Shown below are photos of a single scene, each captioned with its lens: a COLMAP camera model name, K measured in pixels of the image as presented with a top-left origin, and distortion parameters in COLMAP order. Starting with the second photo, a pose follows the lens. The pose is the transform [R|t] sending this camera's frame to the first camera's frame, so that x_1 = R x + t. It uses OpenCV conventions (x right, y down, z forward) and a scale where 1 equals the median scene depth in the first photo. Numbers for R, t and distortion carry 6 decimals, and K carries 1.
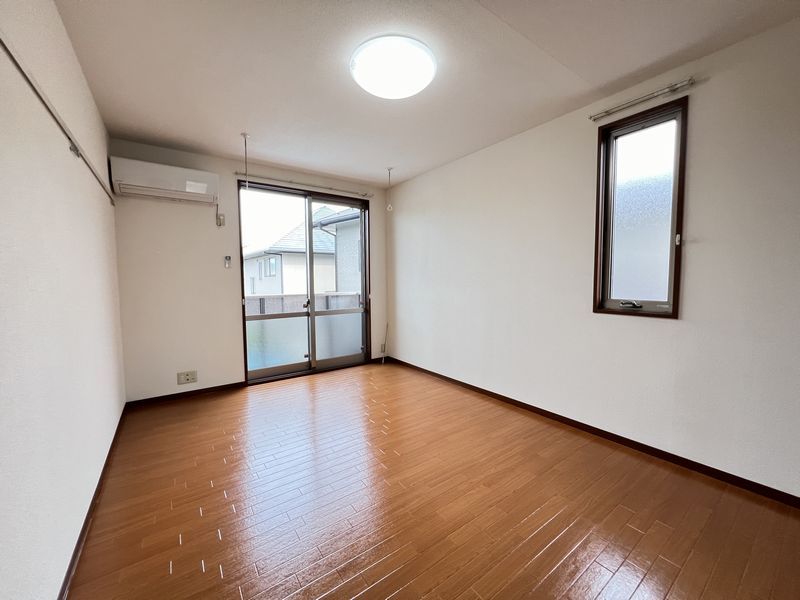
lens RADIAL K [[316.9, 0, 402.8], [0, 316.9, 300.6], [0, 0, 1]] dist [0.001234, 0.000165]
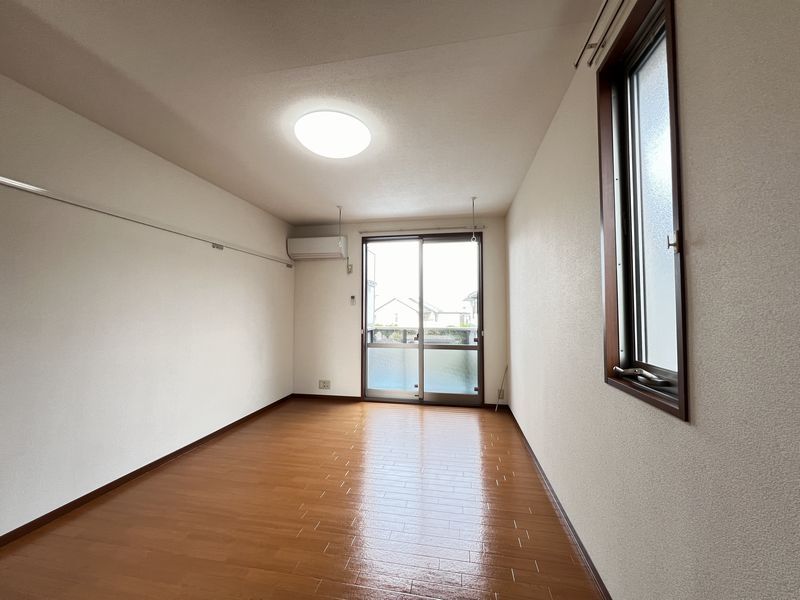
lens RADIAL K [[316.9, 0, 401.0], [0, 316.9, 300.6], [0, 0, 1]] dist [0.001234, 0.000165]
pose [[0.694408, -0.016952, -0.719382, 0.446193], [-0.058283, 0.995113, -0.079710, -0.023771], [0.717218, 0.097279, 0.690026, 0.209516]]
